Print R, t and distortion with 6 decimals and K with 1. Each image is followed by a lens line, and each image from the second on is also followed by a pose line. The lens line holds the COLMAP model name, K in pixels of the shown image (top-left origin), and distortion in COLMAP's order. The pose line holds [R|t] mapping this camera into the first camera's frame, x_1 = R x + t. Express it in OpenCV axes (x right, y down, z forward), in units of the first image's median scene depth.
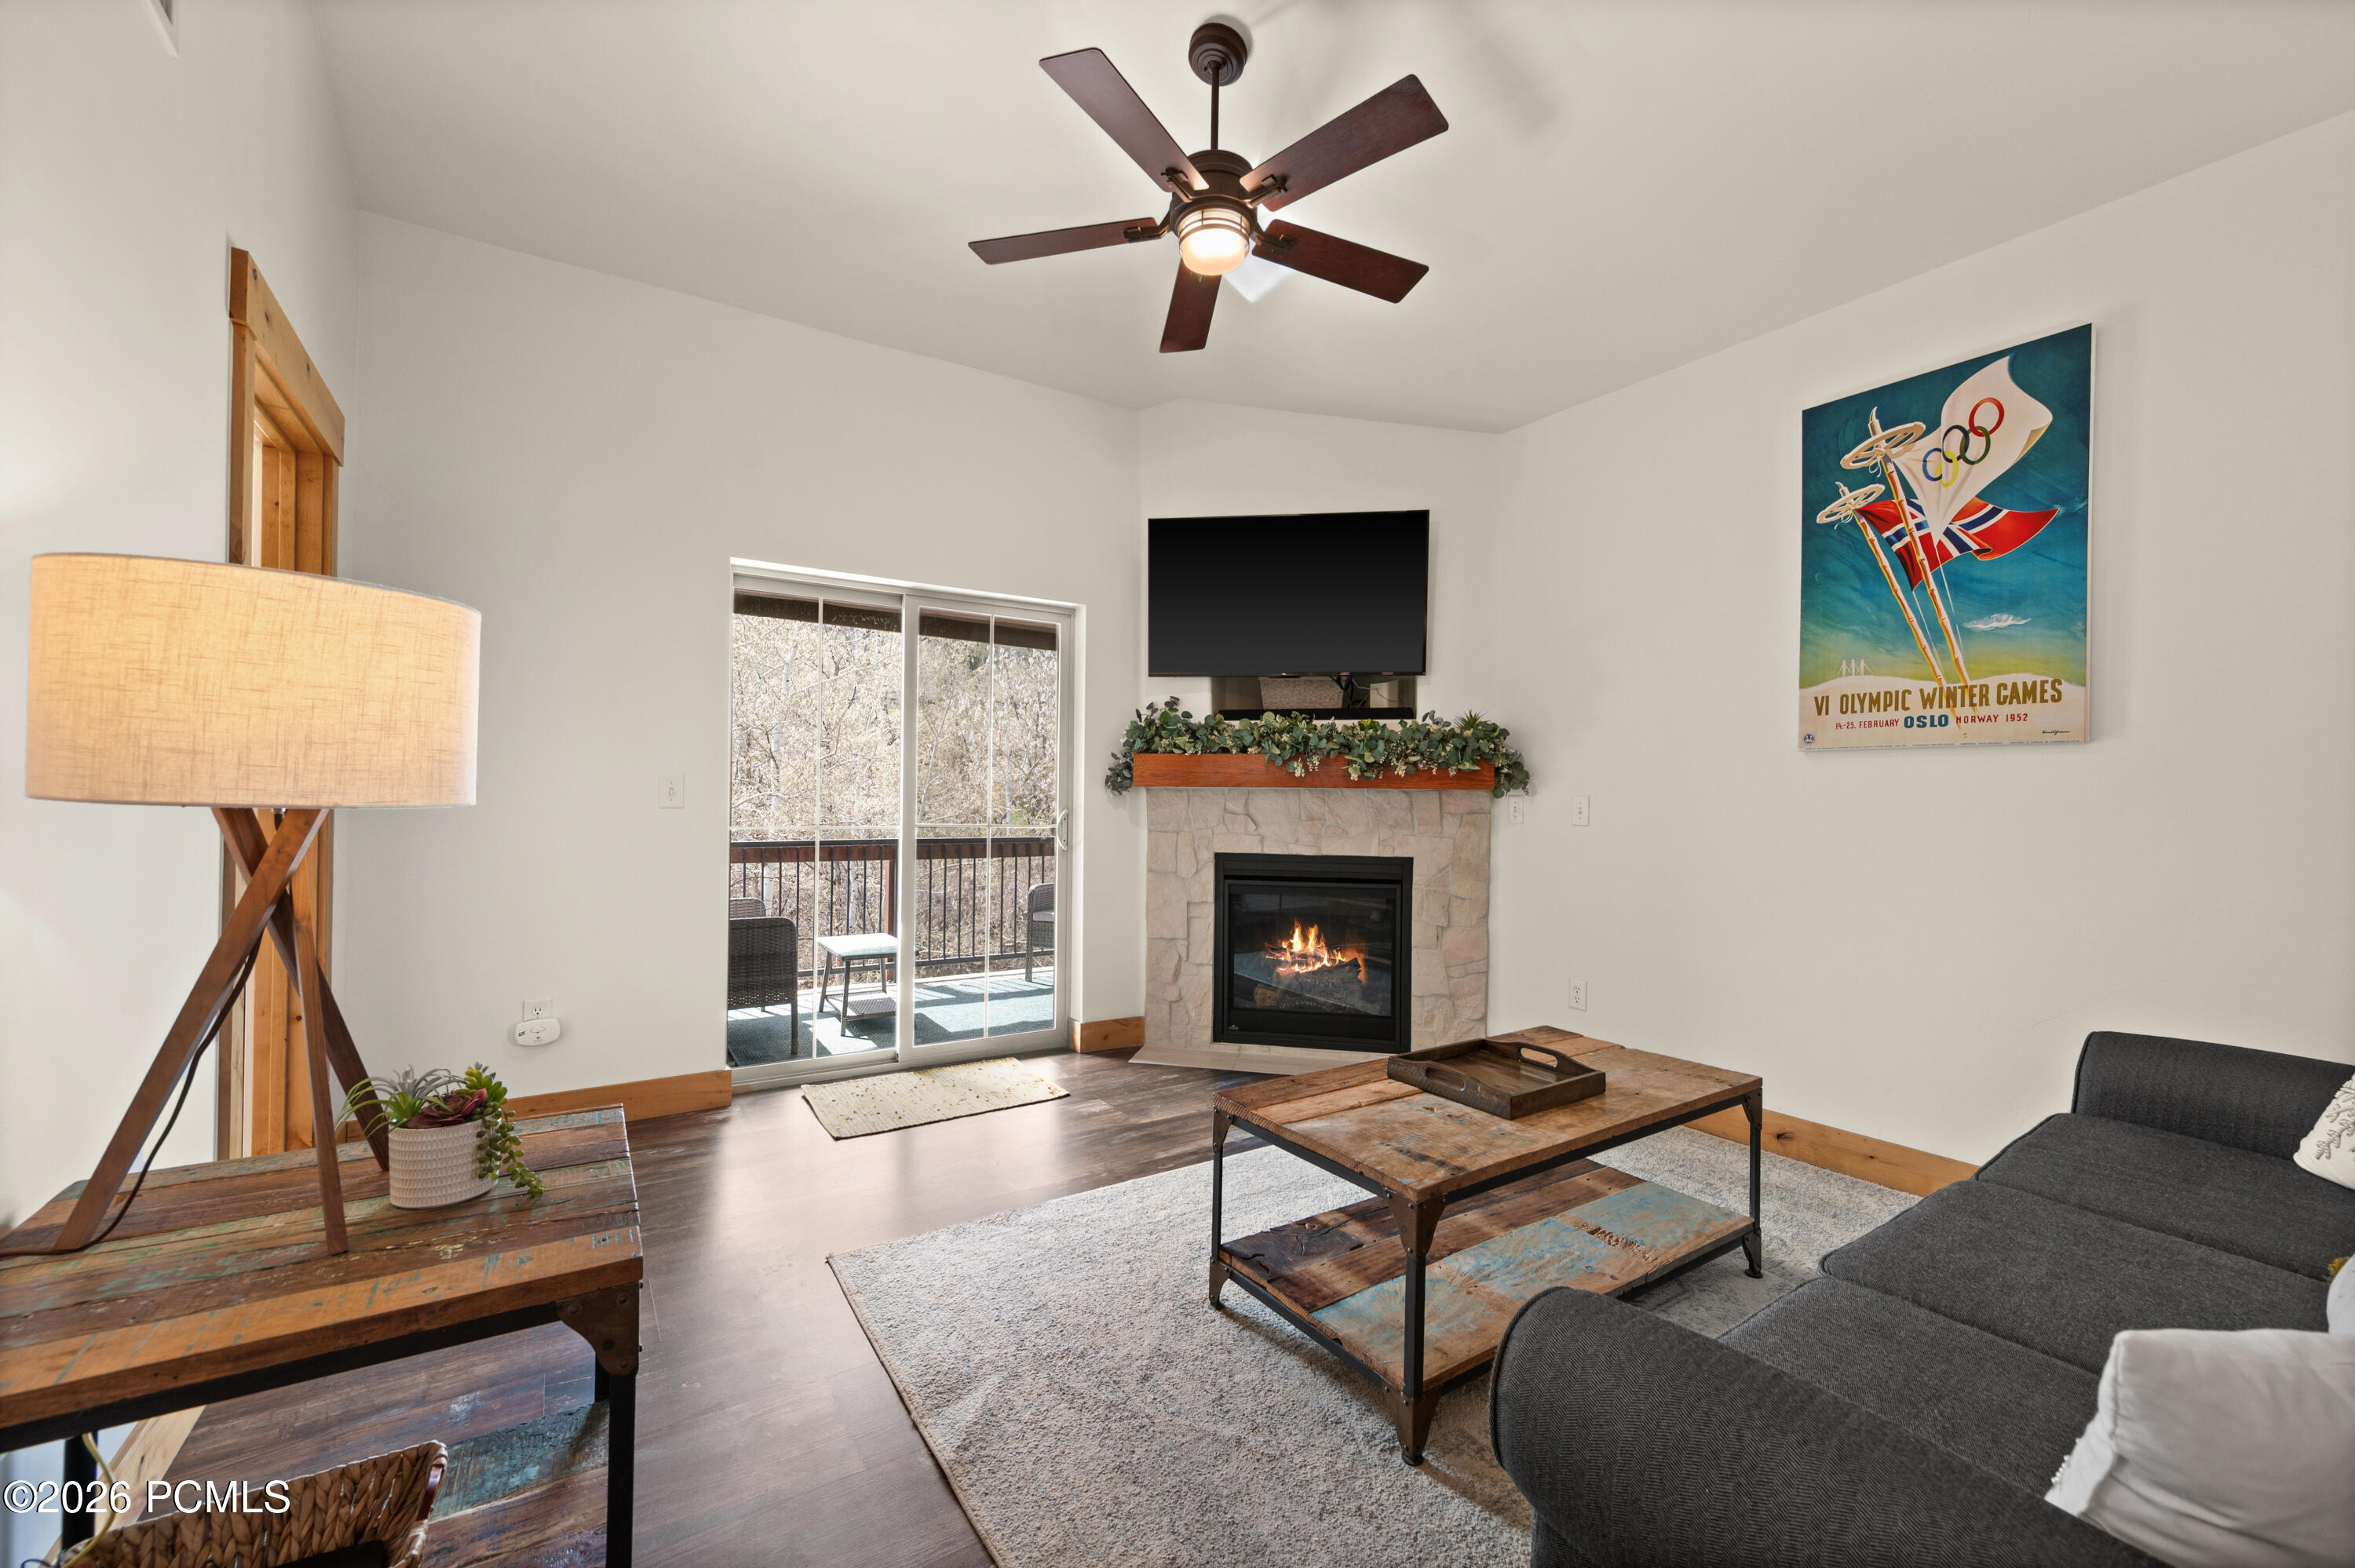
lens RADIAL K [[923.0, 0, 1180.8], [0, 923.0, 794.3], [0, 0, 1]] dist [-0.009906, -0.000499]
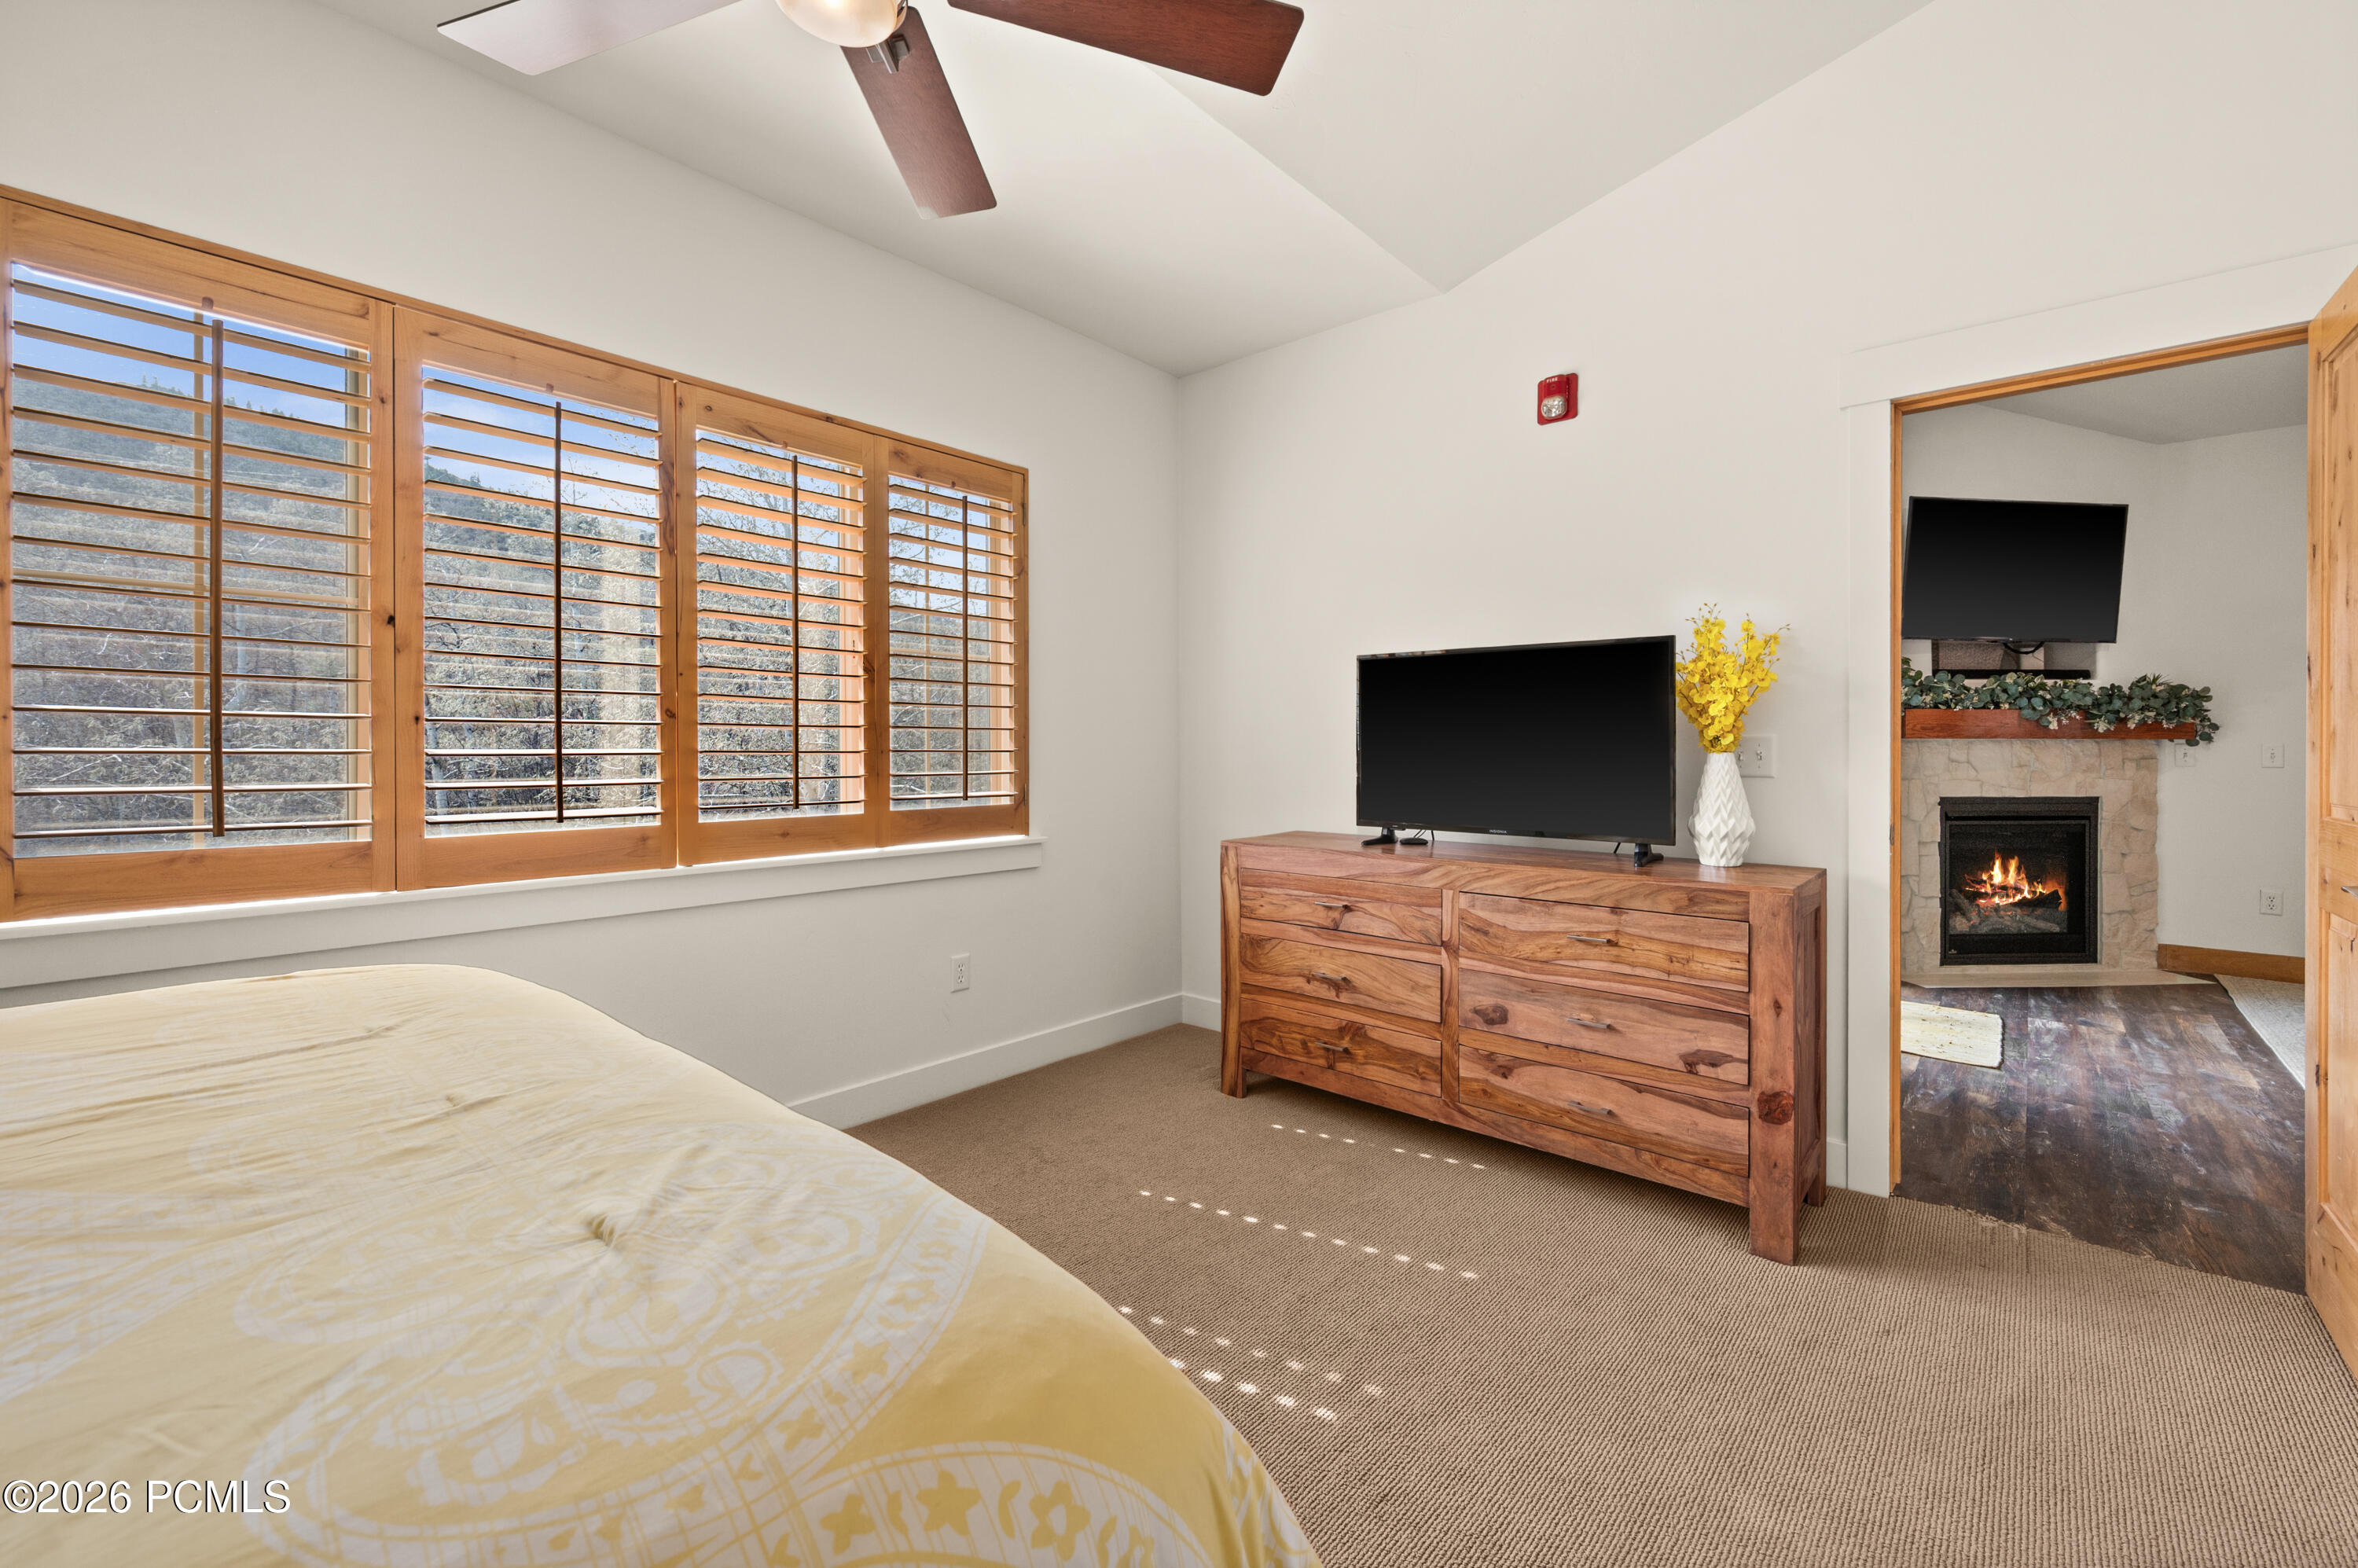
lens RADIAL K [[947.0, 0, 1223.6], [0, 947.0, 747.9], [0, 0, 1]] dist [-0.003978, 0.000083]
pose [[0.960092, -0.010510, 0.279487, -1.336368], [0.007787, 0.999911, 0.010851, -0.018566], [-0.279576, -0.008242, 0.960088, 0.171229]]
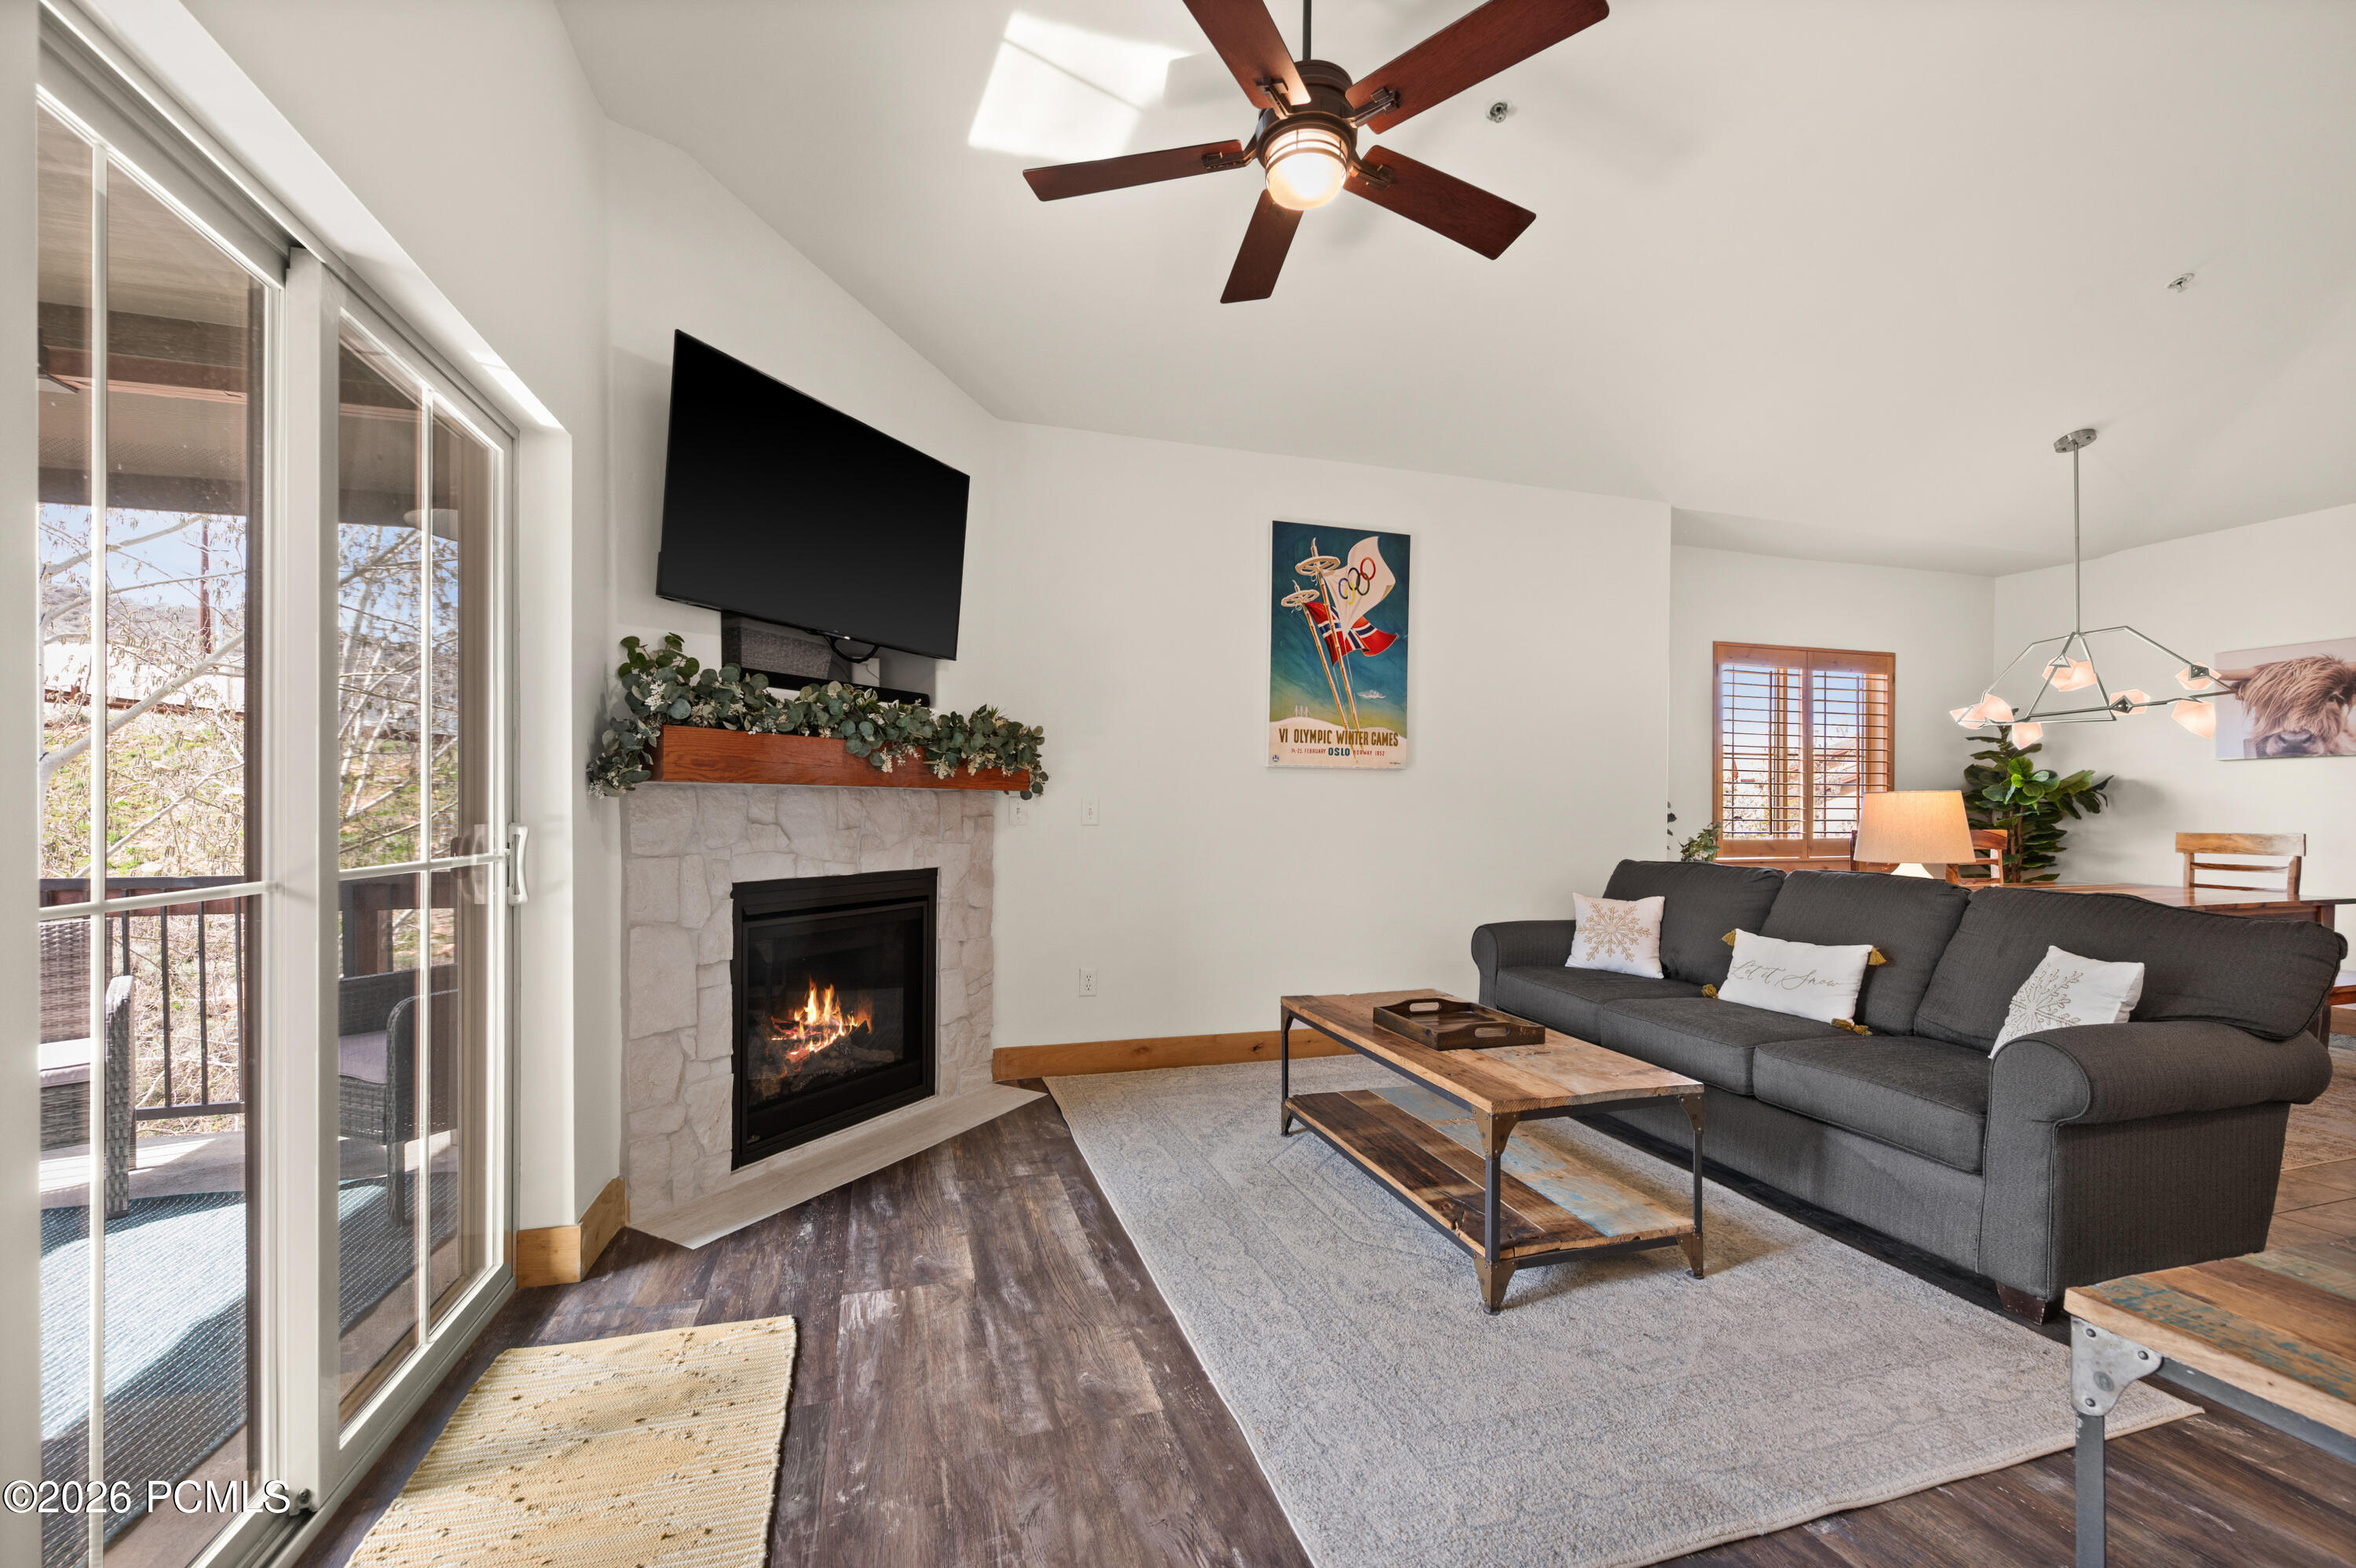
lens RADIAL K [[946.1, 0, 1164.5], [0, 946.1, 802.5], [0, 0, 1]] dist [-0.003978, 0.000083]
pose [[0.295195, -0.007471, 0.955408, -0.615518], [-0.010819, 0.999879, 0.011162, -0.006056], [-0.955376, -0.013631, 0.295078, 0.609332]]
